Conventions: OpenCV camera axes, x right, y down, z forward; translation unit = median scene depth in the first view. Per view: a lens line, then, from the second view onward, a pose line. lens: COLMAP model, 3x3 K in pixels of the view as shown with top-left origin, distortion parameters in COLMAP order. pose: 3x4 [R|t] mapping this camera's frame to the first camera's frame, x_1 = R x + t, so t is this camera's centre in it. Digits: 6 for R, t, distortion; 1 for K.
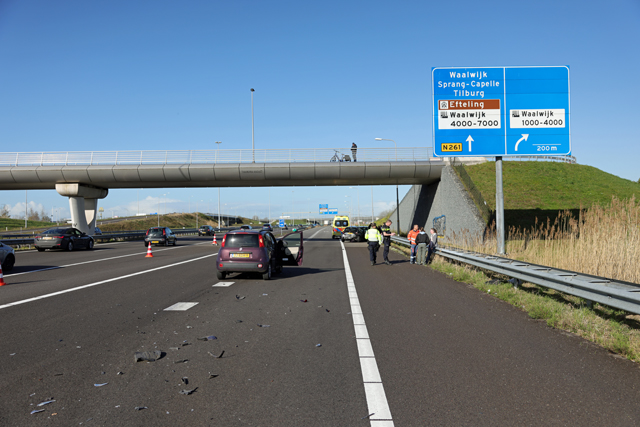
lens RADIAL K [[534.3, 0, 320.0], [0, 534.3, 213.5], [0, 0, 1]] dist [-0.000351, -0.000003]
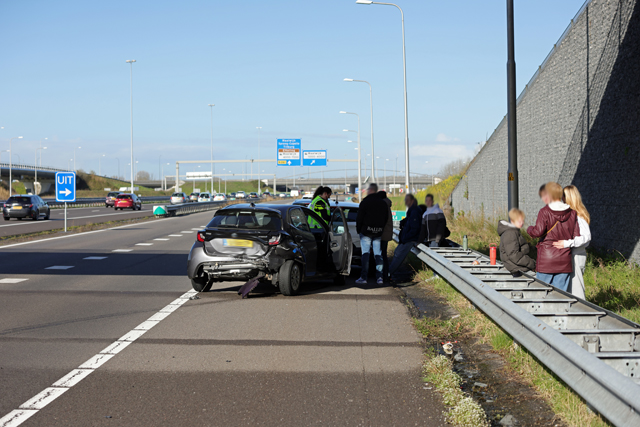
lens RADIAL K [[1264.9, 0, 320.0], [0, 1264.9, 213.5], [0, 0, 1]] dist [-0.023923, -0.076402]
pose [[0.999859, 0.010089, 0.013402, 0.093344], [-0.010565, 0.999298, 0.035950, 0.014896], [-0.013030, -0.036087, 0.999264, 0.711907]]
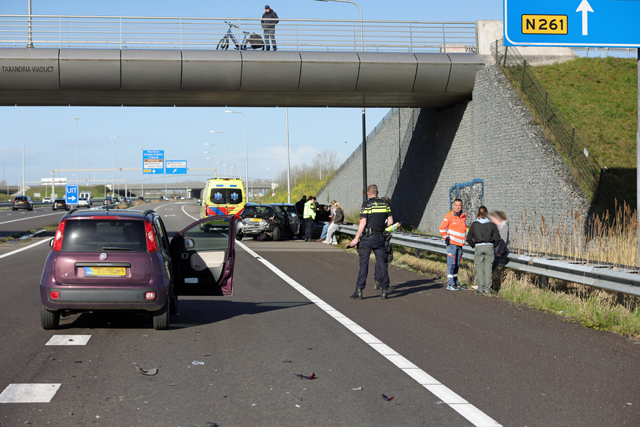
lens RADIAL K [[1264.9, 0, 320.0], [0, 1264.9, 213.5], [0, 0, 1]] dist [-0.023923, -0.076402]
pose [[0.989186, 0.006570, 0.146518, -0.049595], [-0.011250, 0.999452, 0.031131, 0.000292], [-0.146233, -0.032443, 0.988718, 0.000504]]
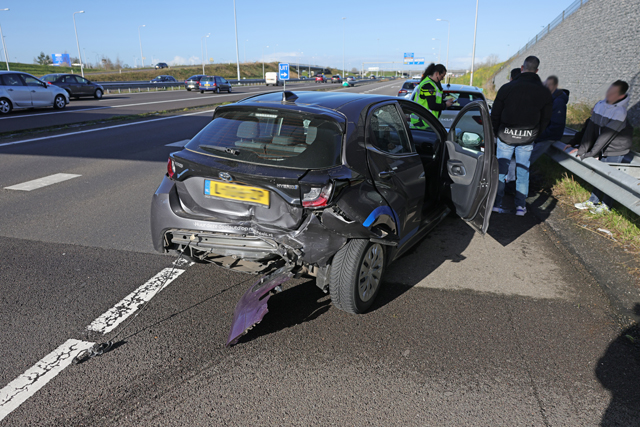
lens RADIAL K [[435.5, 0, 320.0], [0, 435.5, 213.5], [0, 0, 1]] dist [0.004893, 0.001308]
pose [[0.979516, 0.074786, -0.186965, 0.095203], [-0.010920, 0.946838, 0.321525, 0.024662], [0.201071, -0.312897, 0.928260, 1.143684]]
